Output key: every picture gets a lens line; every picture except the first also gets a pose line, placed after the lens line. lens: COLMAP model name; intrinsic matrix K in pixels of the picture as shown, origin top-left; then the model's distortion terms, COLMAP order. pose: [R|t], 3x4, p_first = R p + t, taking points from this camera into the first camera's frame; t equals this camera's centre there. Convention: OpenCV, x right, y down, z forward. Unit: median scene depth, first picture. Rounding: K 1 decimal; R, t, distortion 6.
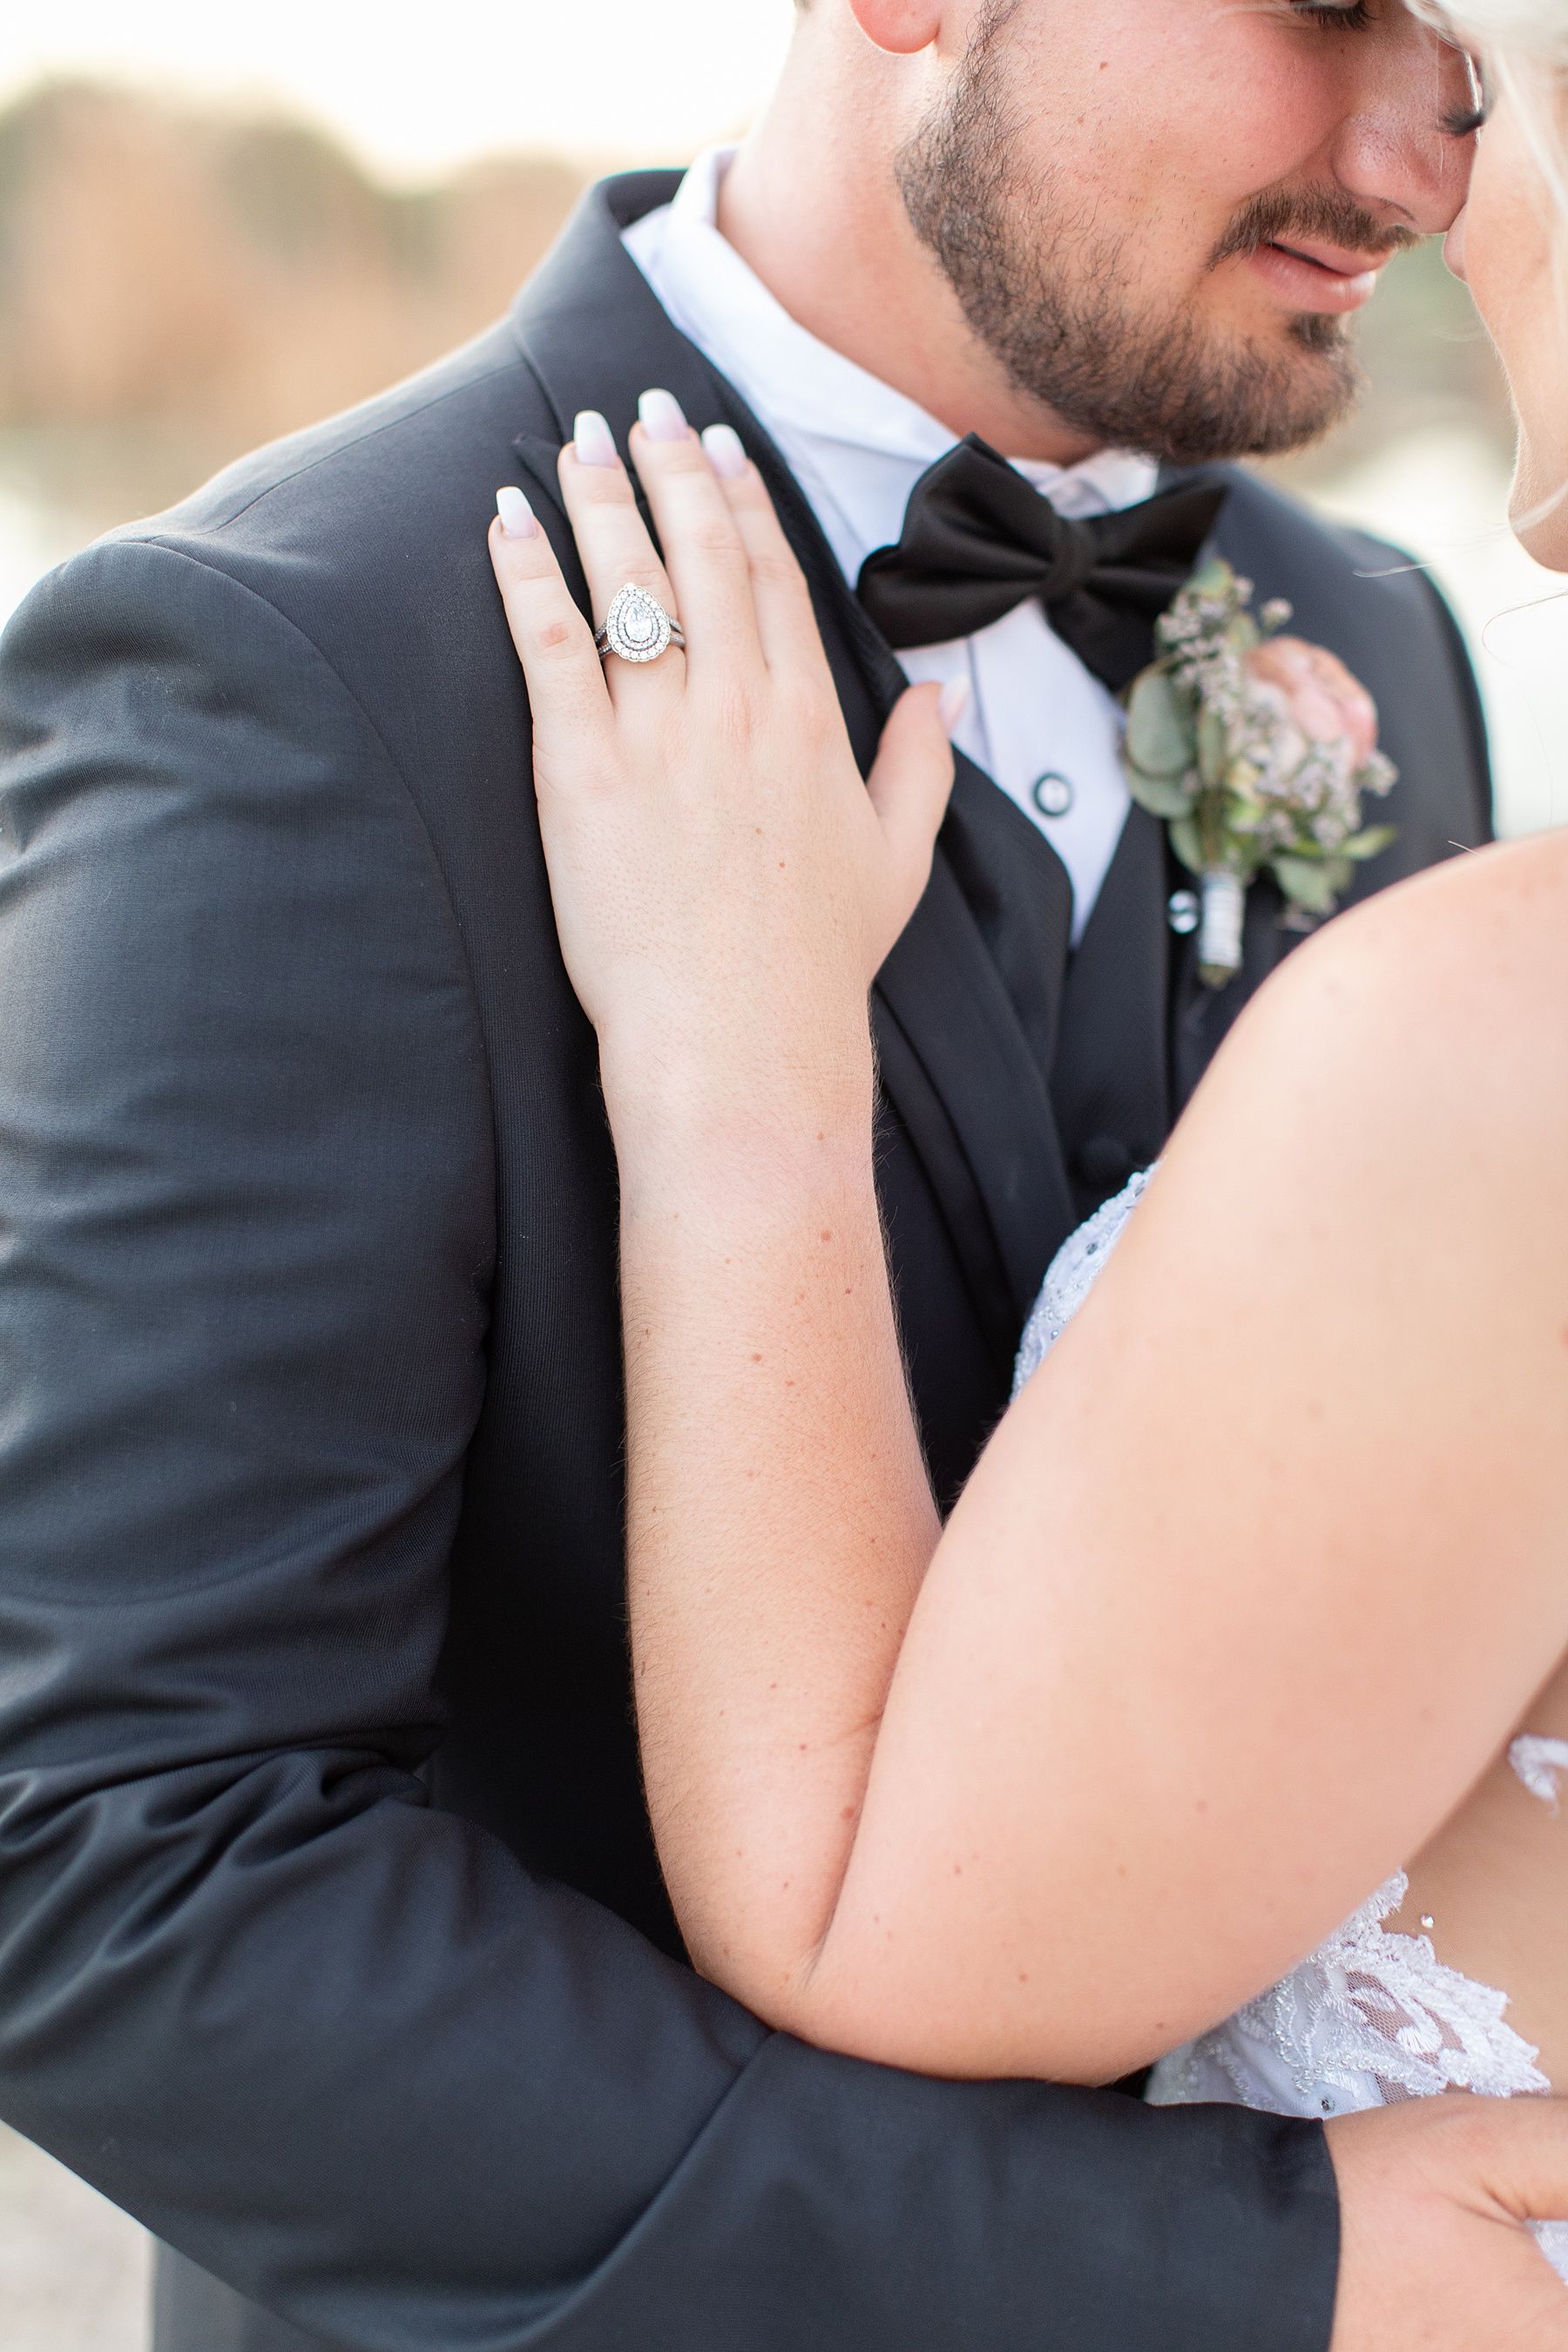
lens RADIAL K [[3899.9, 0, 945.2], [0, 3899.9, 1176.5], [0, 0, 1]] dist [0.058989, -0.334389]
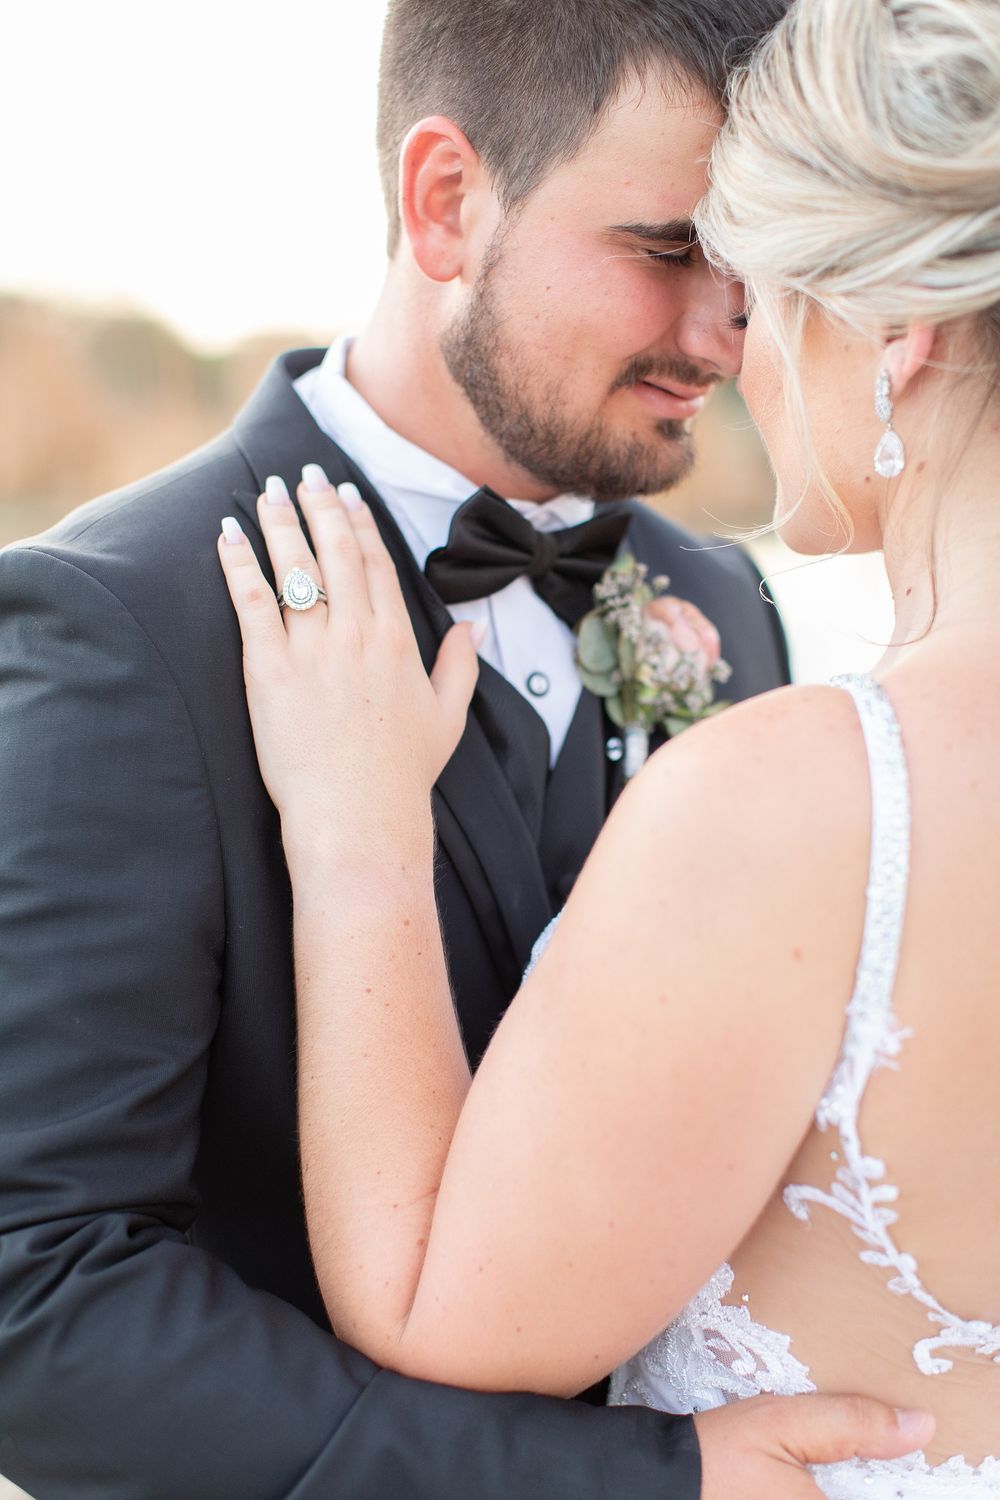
lens RADIAL K [[2487.2, 0, 602.8], [0, 2487.2, 750.3], [0, 0, 1]] dist [0.058989, -0.334389]
pose [[0.999526, -0.016917, 0.025741, 0.031097], [0.019083, 0.996080, -0.086378, 0.036066], [-0.024178, 0.086828, 0.995930, -0.154909]]
